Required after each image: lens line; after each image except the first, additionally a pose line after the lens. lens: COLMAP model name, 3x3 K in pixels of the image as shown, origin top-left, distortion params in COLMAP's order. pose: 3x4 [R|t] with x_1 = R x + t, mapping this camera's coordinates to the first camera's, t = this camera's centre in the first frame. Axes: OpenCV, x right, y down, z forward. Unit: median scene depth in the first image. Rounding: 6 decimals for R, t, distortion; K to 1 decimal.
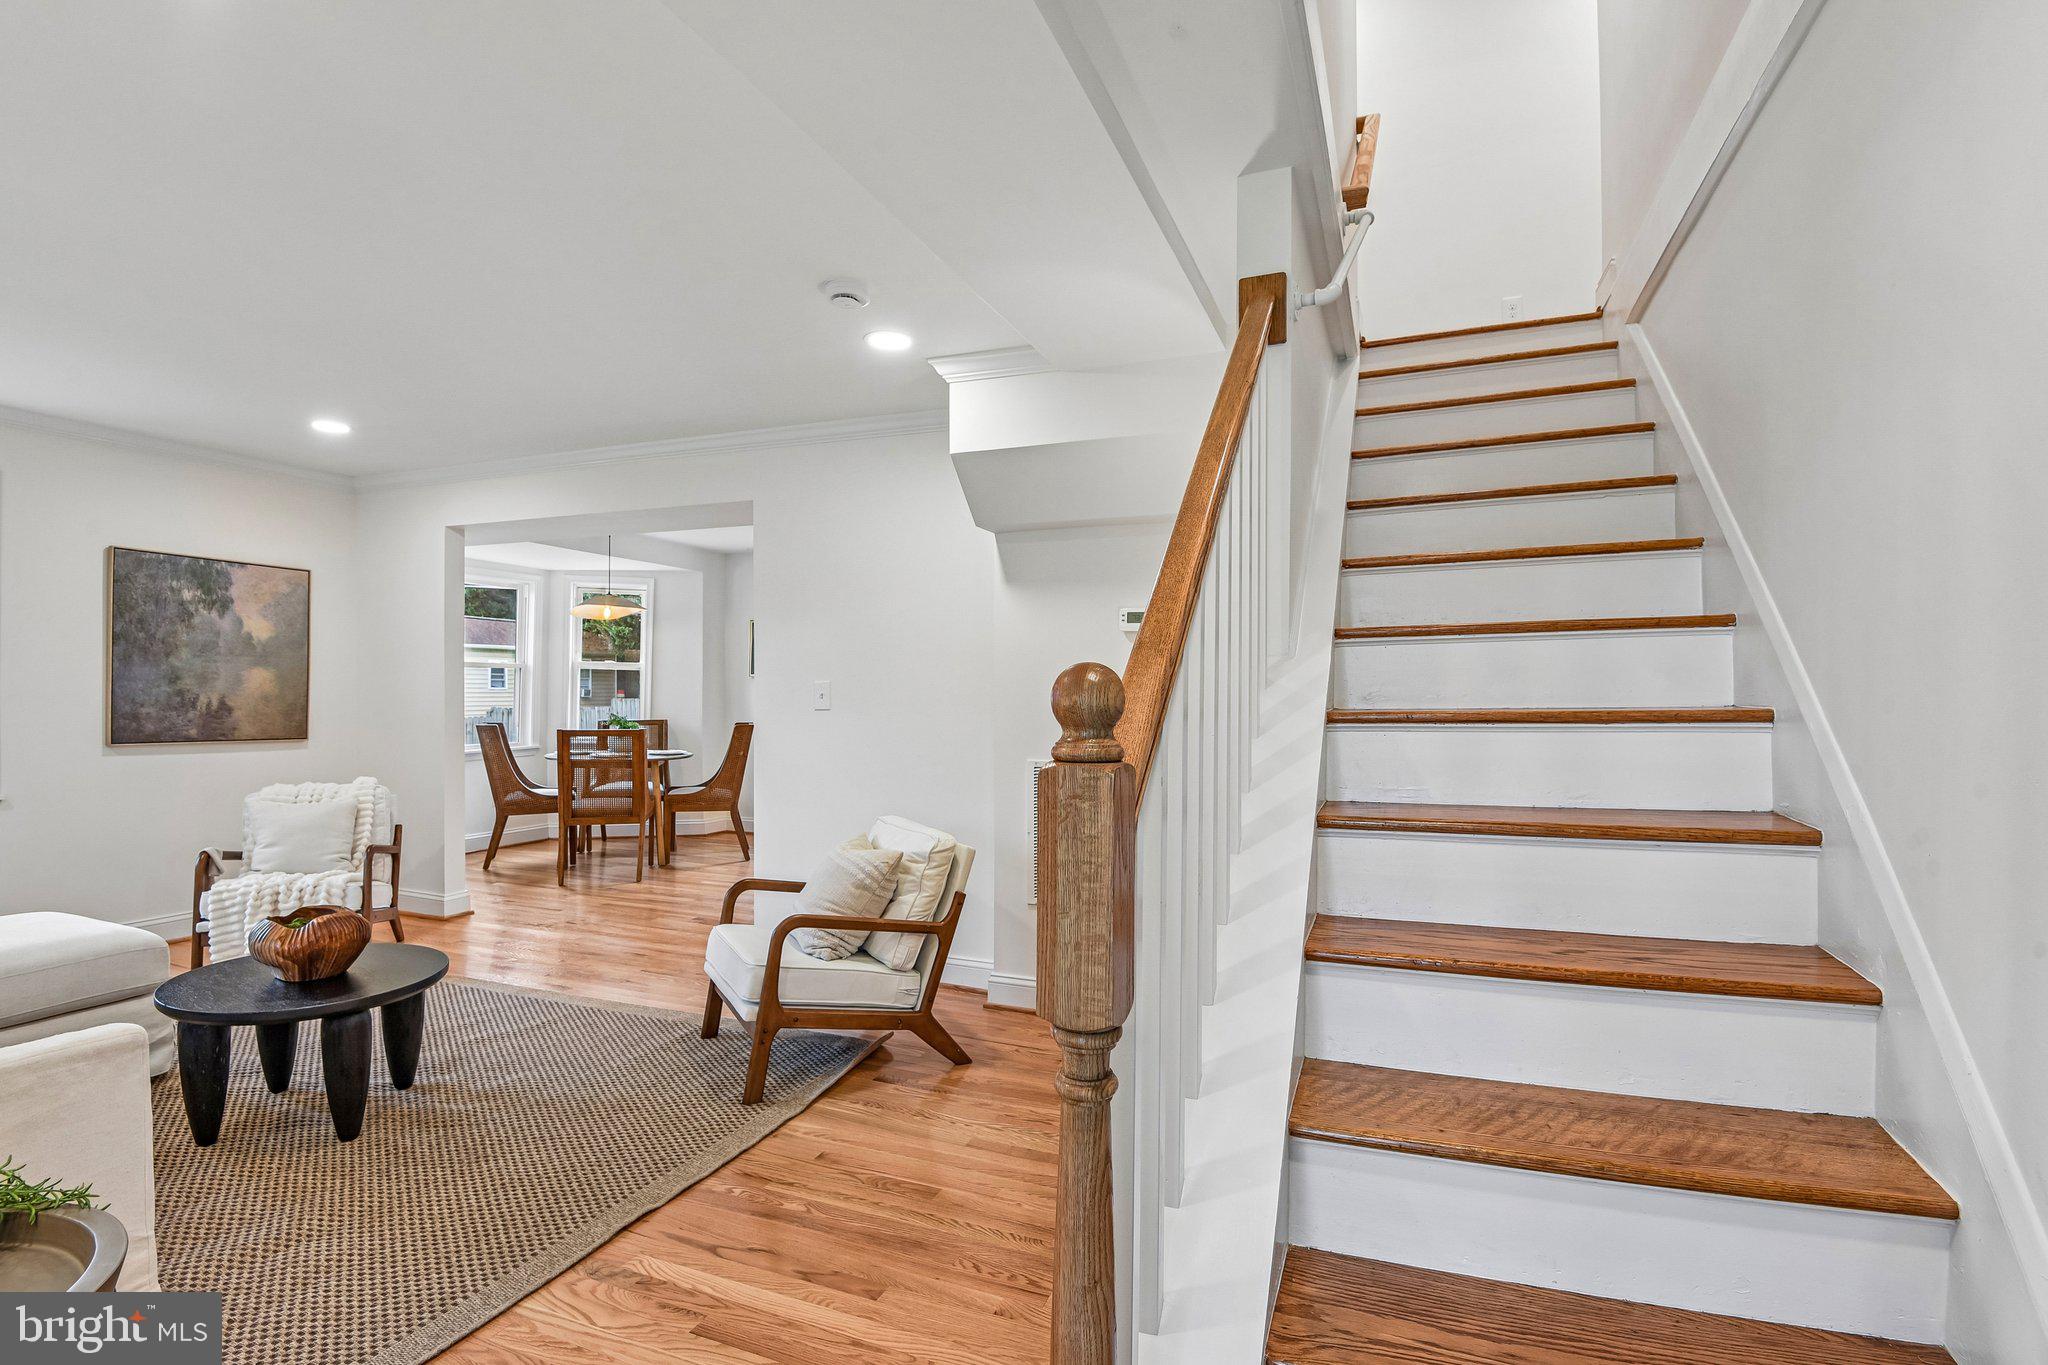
lens RADIAL K [[977.4, 0, 1011.0], [0, 977.4, 682.1], [0, 0, 1]] dist [0.000946, 0.000253]
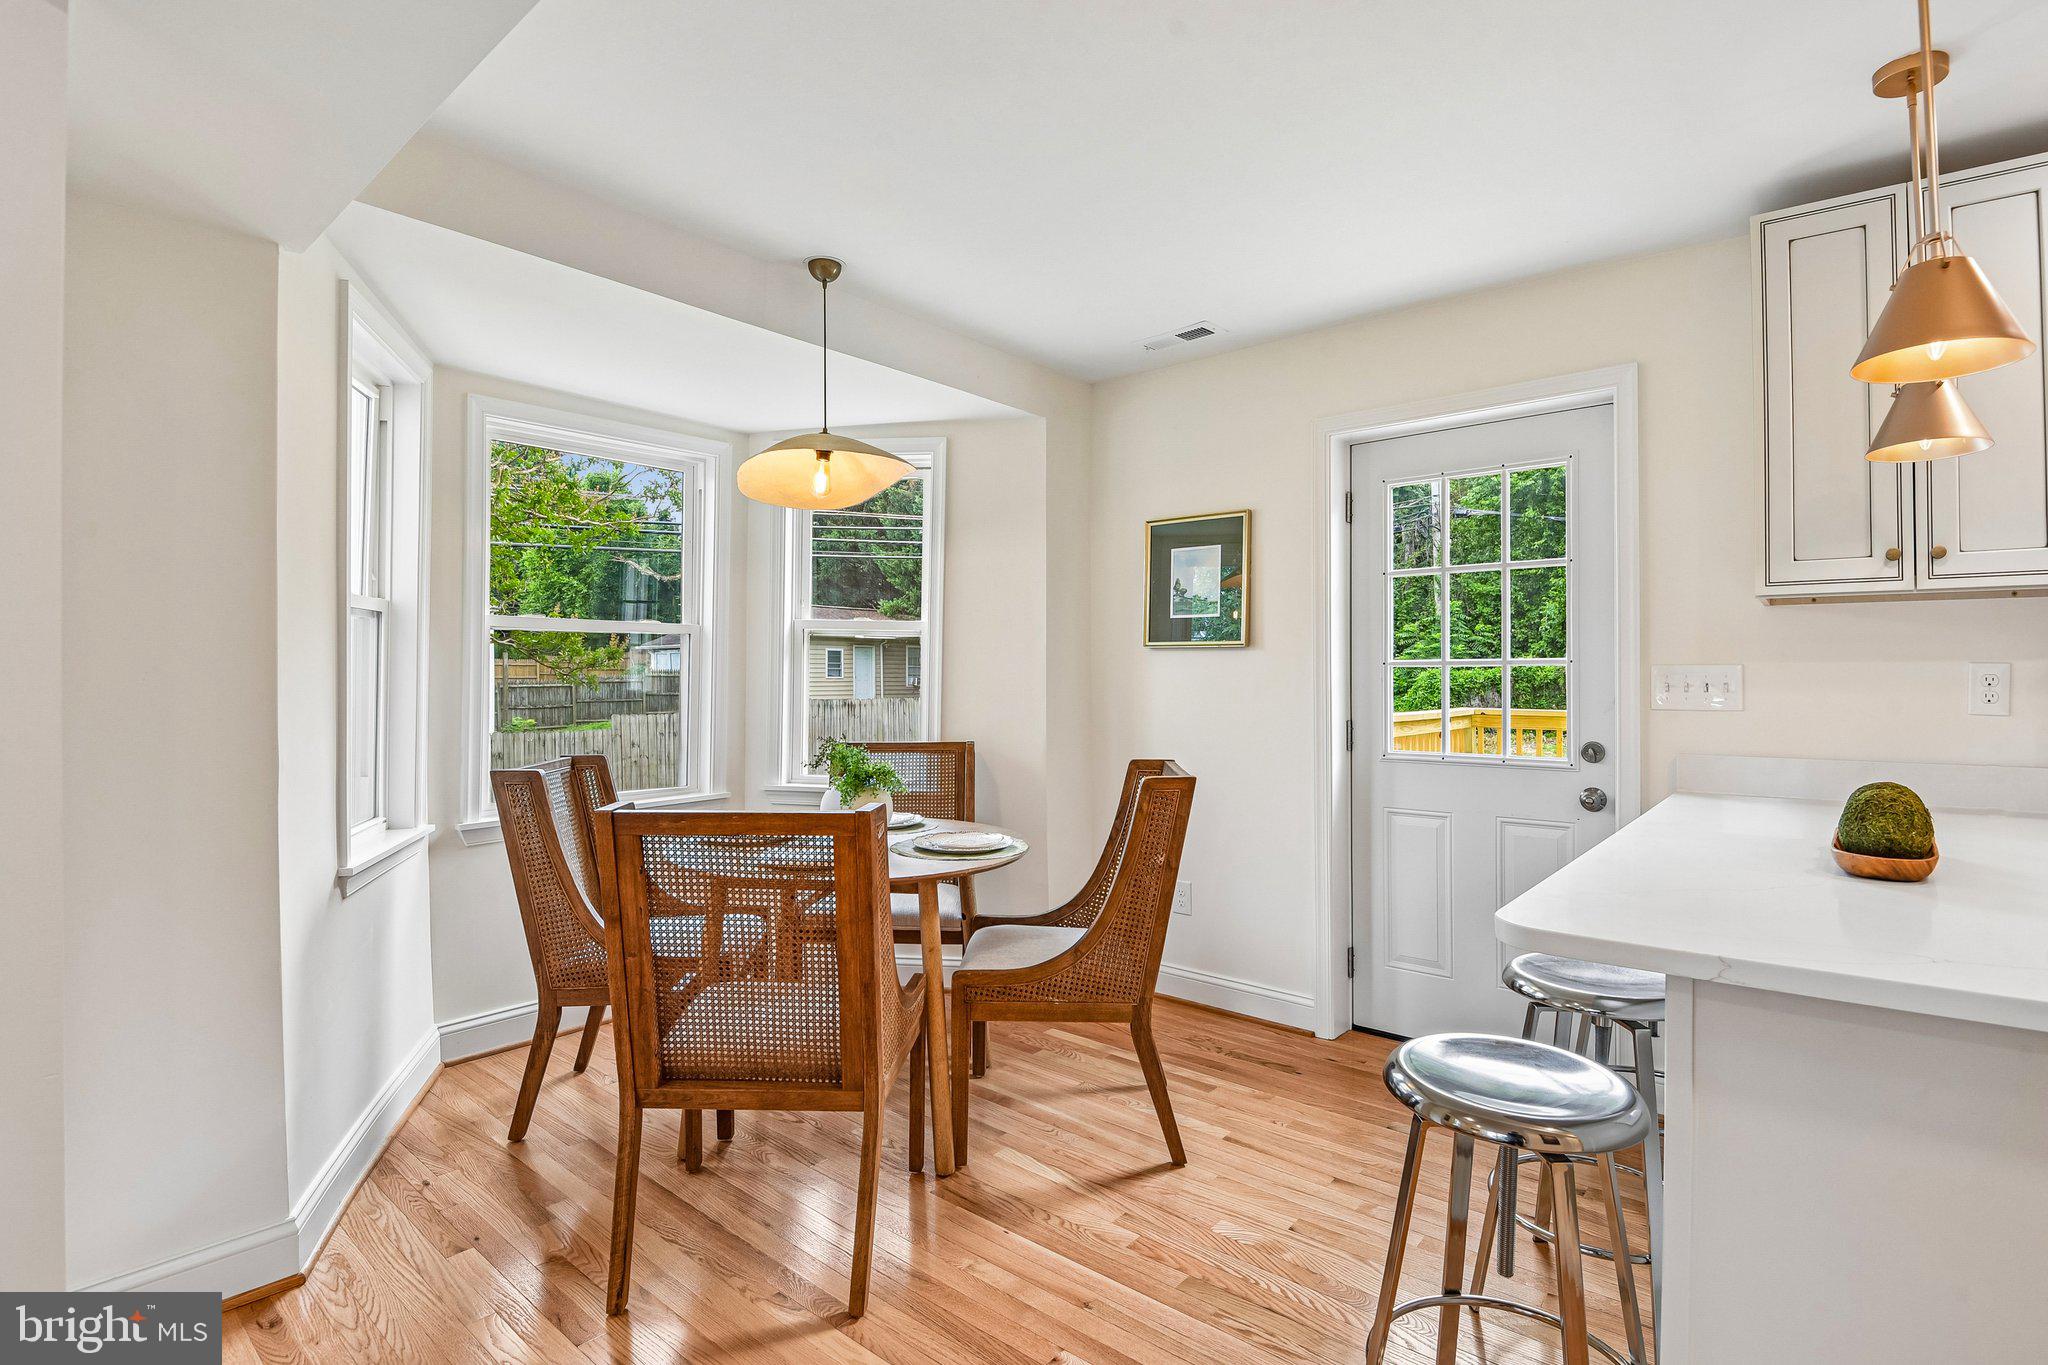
lens RADIAL K [[977.4, 0, 1030.9], [0, 977.4, 664.1], [0, 0, 1]] dist [0.000946, 0.000253]
pose [[0.951194, -0.008341, -0.308482, -0.303928], [0.006474, 0.999954, -0.007076, 0.008625], [0.308527, 0.004733, 0.951204, 0.942304]]
